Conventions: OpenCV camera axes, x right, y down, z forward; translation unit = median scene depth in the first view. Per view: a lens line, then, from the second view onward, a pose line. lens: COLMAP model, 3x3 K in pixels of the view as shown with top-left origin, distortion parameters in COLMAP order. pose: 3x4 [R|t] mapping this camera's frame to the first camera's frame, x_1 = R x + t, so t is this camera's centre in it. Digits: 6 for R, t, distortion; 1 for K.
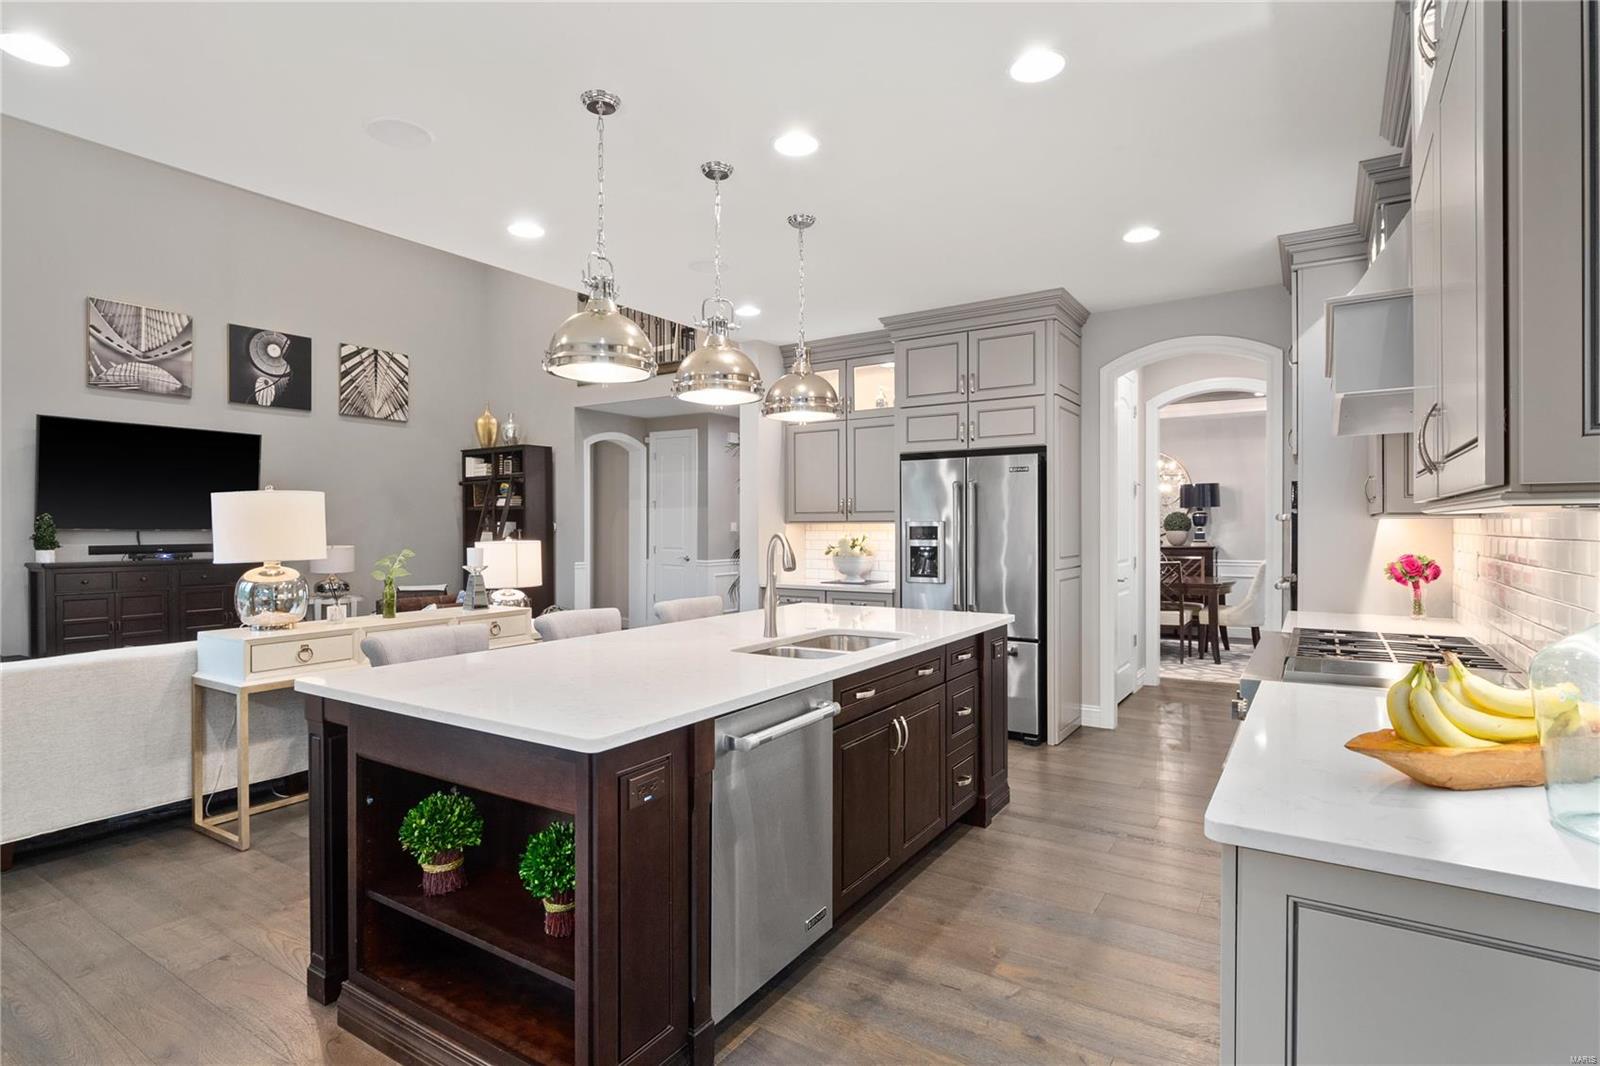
lens RADIAL K [[817.3, 0, 796.6], [0, 817.3, 528.4], [0, 0, 1]] dist [-0.001083, -0.000261]
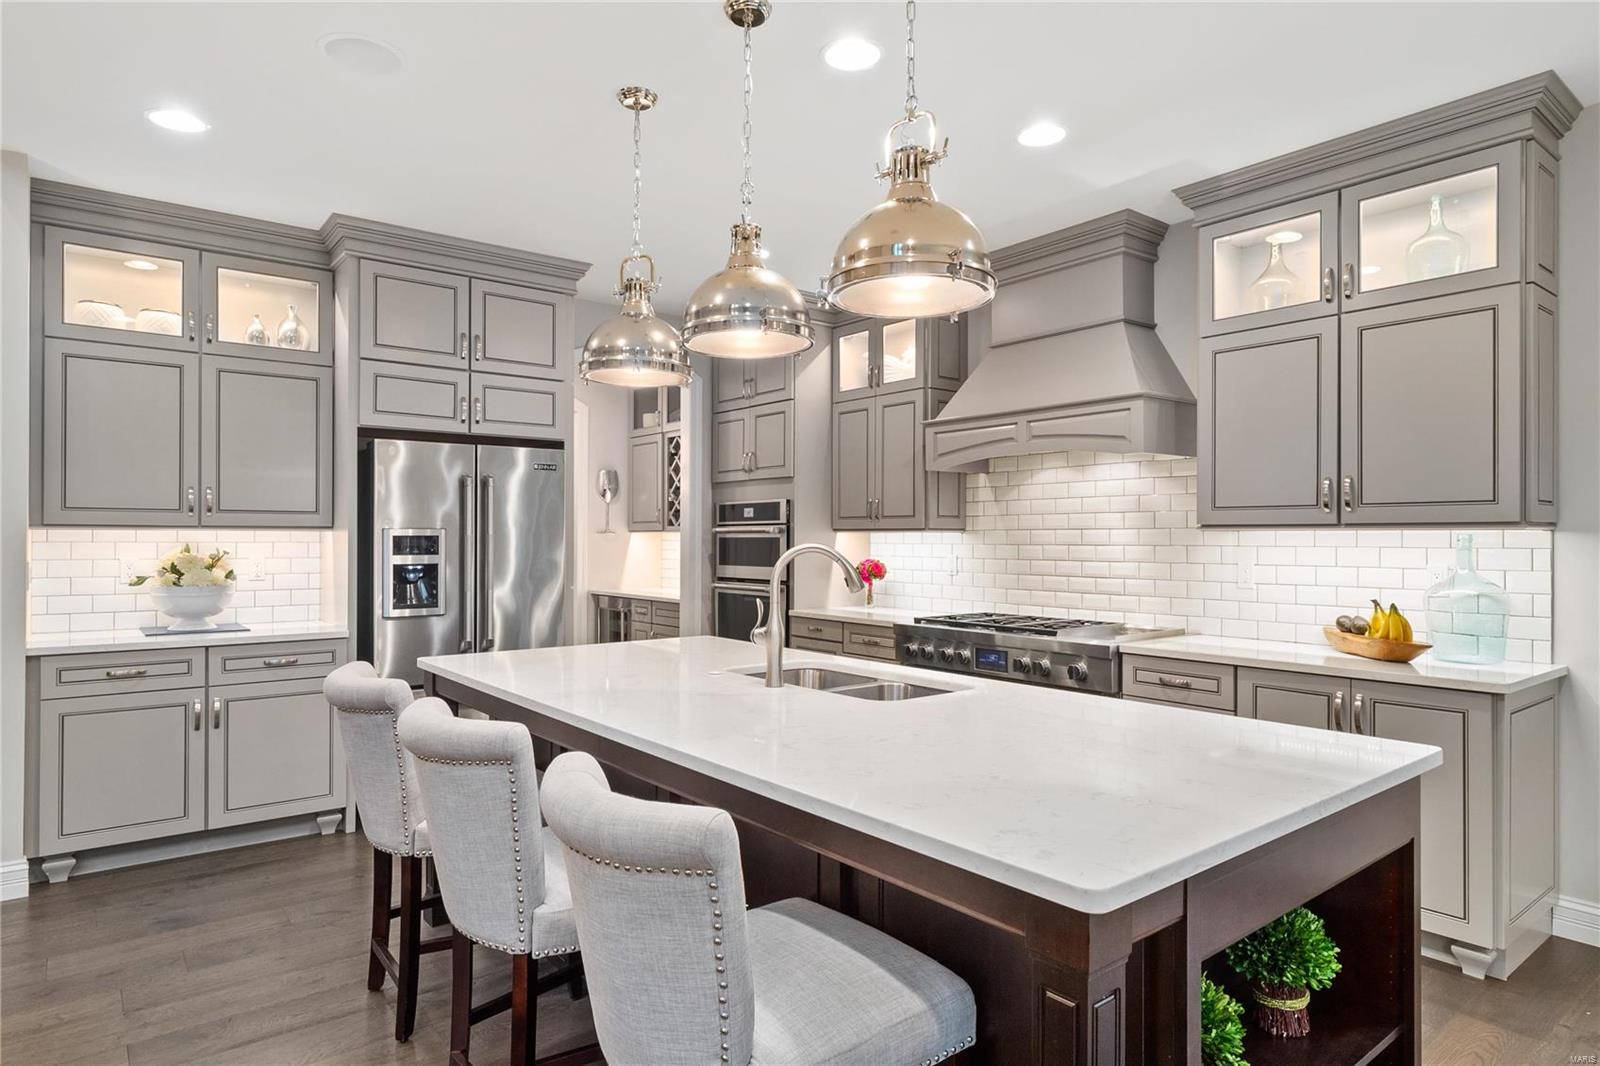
lens RADIAL K [[913.3, 0, 800.7], [0, 913.3, 532.4], [0, 0, 1]] dist [0.003241, -0.000376]
pose [[0.308626, 0.009144, 0.951139, -0.338628], [-0.002884, 0.999958, -0.008677, 0.000552], [-0.951179, -0.000065, 0.308640, 0.305838]]
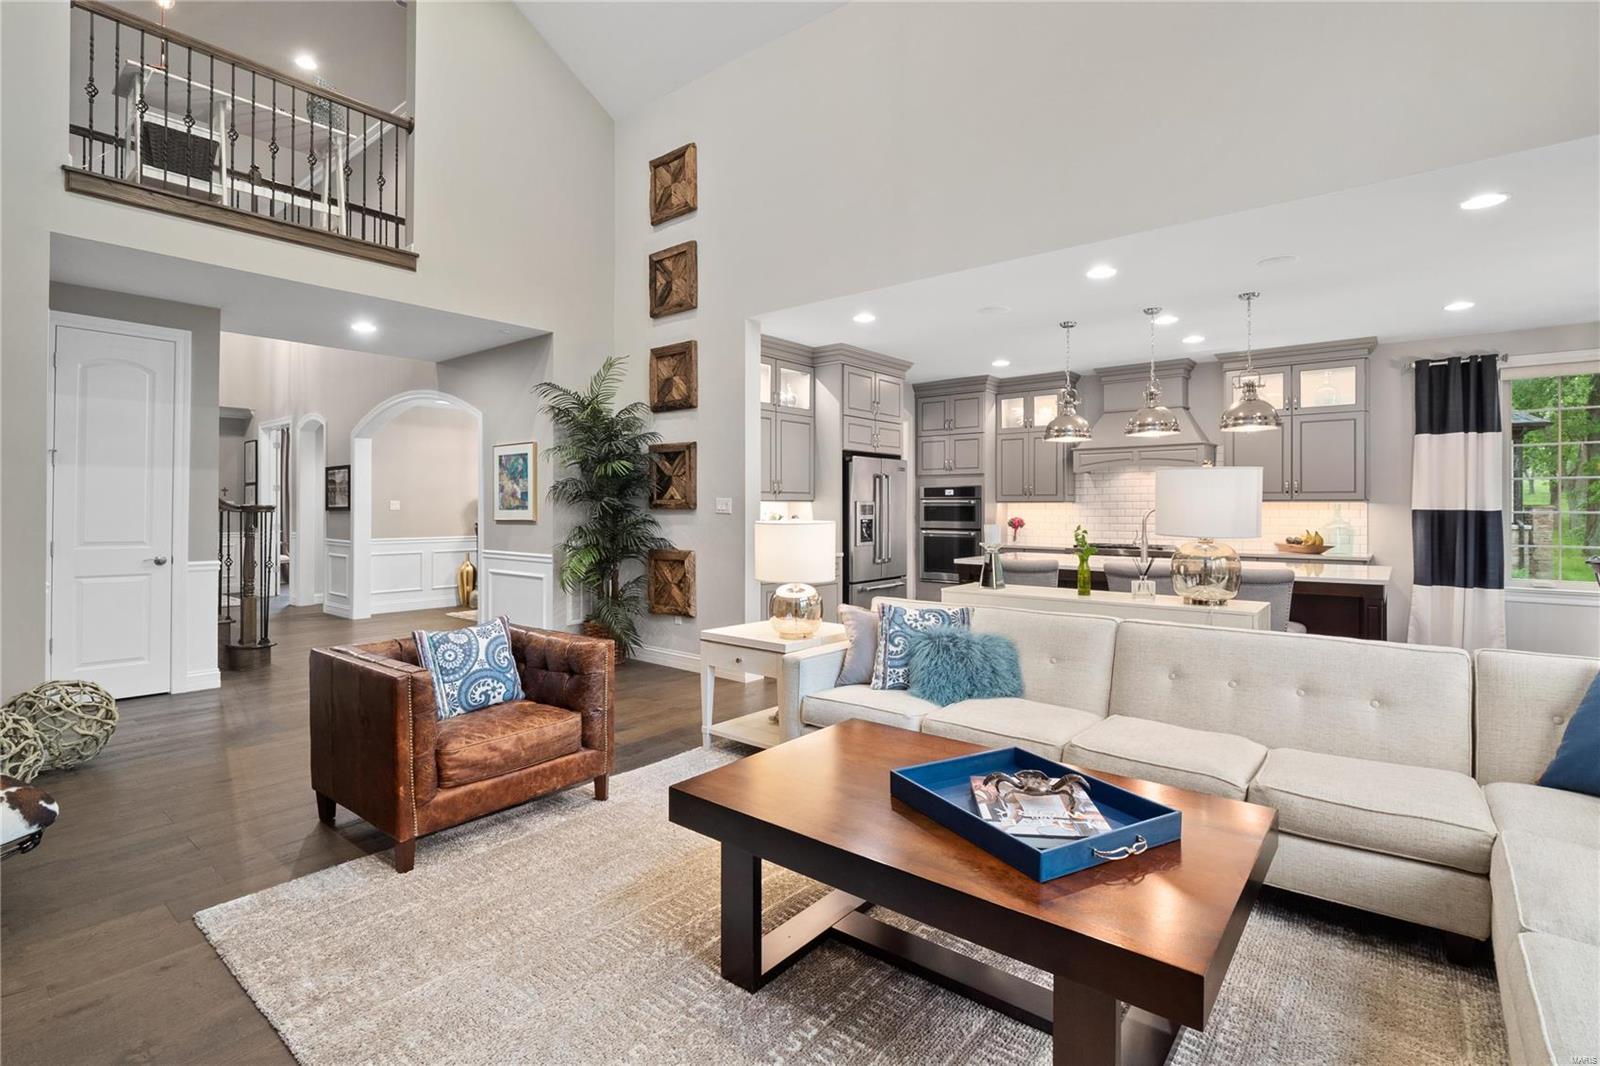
lens RADIAL K [[758.3, 0, 789.3], [0, 758.3, 505.3], [0, 0, 1]] dist [-0.013287, 0.000684]
pose [[0.104619, 0.004034, 0.994504, -0.787646], [-0.001050, 0.999992, -0.003946, 0.002312], [-0.994512, -0.000631, 0.104622, 0.688645]]
